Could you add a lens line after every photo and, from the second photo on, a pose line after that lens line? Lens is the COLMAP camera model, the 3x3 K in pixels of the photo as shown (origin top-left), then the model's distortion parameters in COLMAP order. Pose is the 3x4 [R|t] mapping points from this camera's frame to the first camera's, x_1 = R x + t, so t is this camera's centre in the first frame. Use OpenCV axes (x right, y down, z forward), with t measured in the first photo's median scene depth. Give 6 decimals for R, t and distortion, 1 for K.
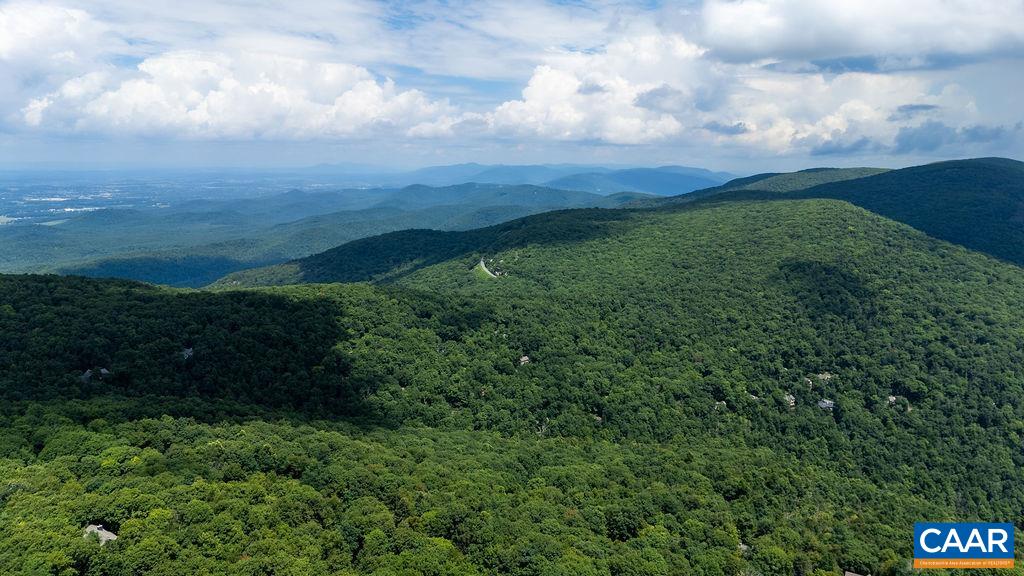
lens RADIAL K [[754.7, 0, 512.0], [0, 754.7, 288.0], [0, 0, 1]] dist [0.075330, -0.077241]
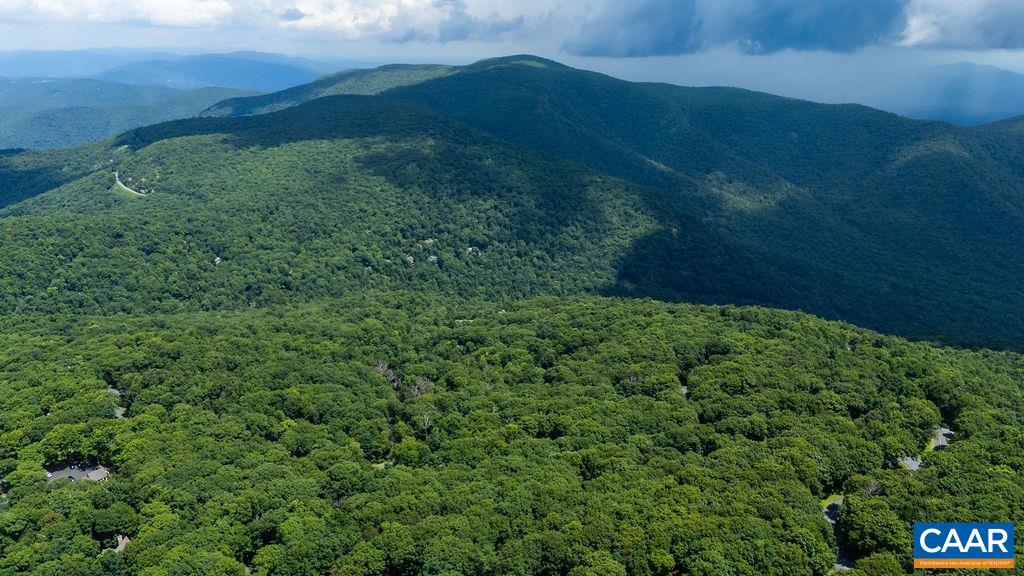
lens RADIAL K [[754.7, 0, 512.0], [0, 754.7, 288.0], [0, 0, 1]] dist [0.075330, -0.077241]
pose [[0.861943, -0.166175, 0.478999, -0.180032], [0.094814, 0.980926, 0.169690, -0.030851], [-0.498061, -0.100848, 0.861258, -0.376383]]
